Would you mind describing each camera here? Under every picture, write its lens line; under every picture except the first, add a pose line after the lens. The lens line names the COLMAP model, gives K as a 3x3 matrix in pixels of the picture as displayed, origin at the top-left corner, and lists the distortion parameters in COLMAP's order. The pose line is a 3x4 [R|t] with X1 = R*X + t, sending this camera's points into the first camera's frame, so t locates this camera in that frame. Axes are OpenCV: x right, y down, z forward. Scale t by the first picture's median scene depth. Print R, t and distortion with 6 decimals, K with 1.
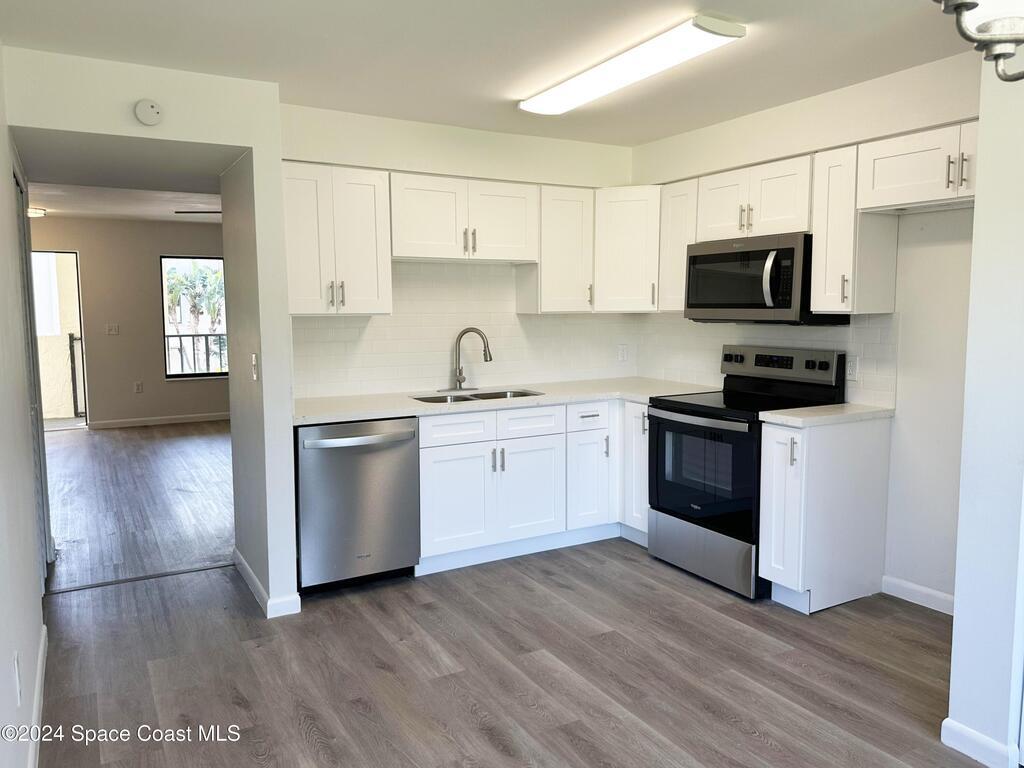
lens RADIAL K [[747.6, 0, 512.0], [0, 747.6, 384.0], [0, 0, 1]] dist [0.070101, 0.001151]
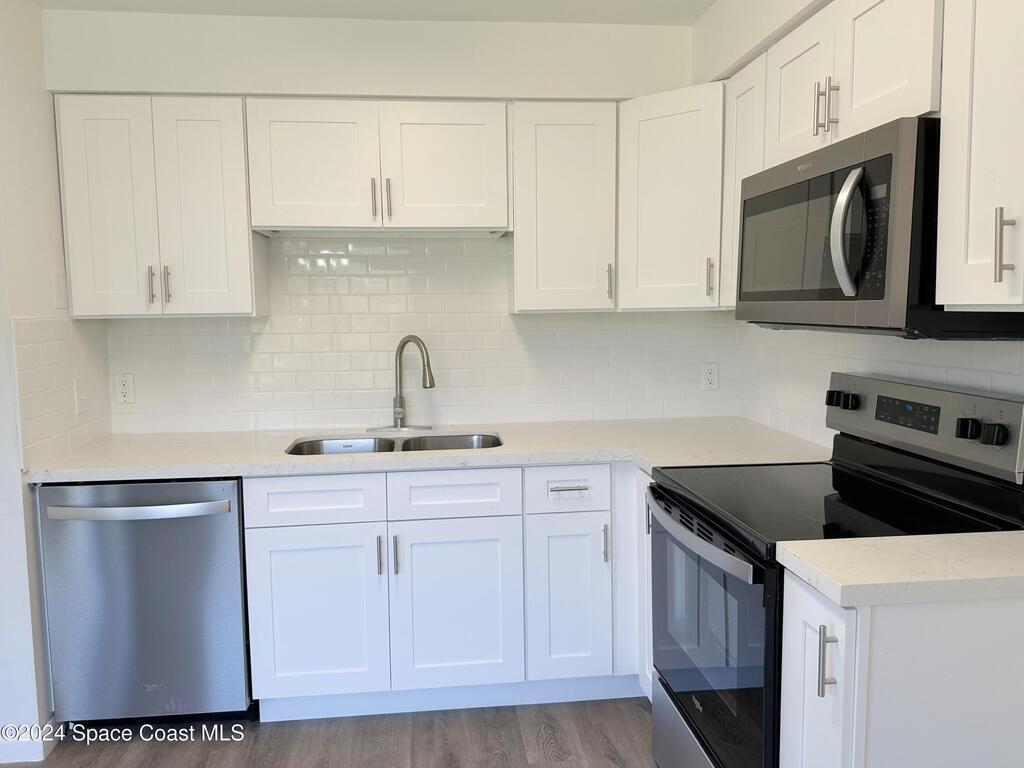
lens RADIAL K [[757.7, 0, 509.1], [0, 757.7, 380.5], [0, 0, 1]] dist [0.081613, -0.132366]
pose [[0.917302, 0.031130, -0.396974, 0.299360], [-0.033875, 0.999426, 0.000097, -0.040700], [0.396749, 0.013358, 0.917830, 0.451310]]
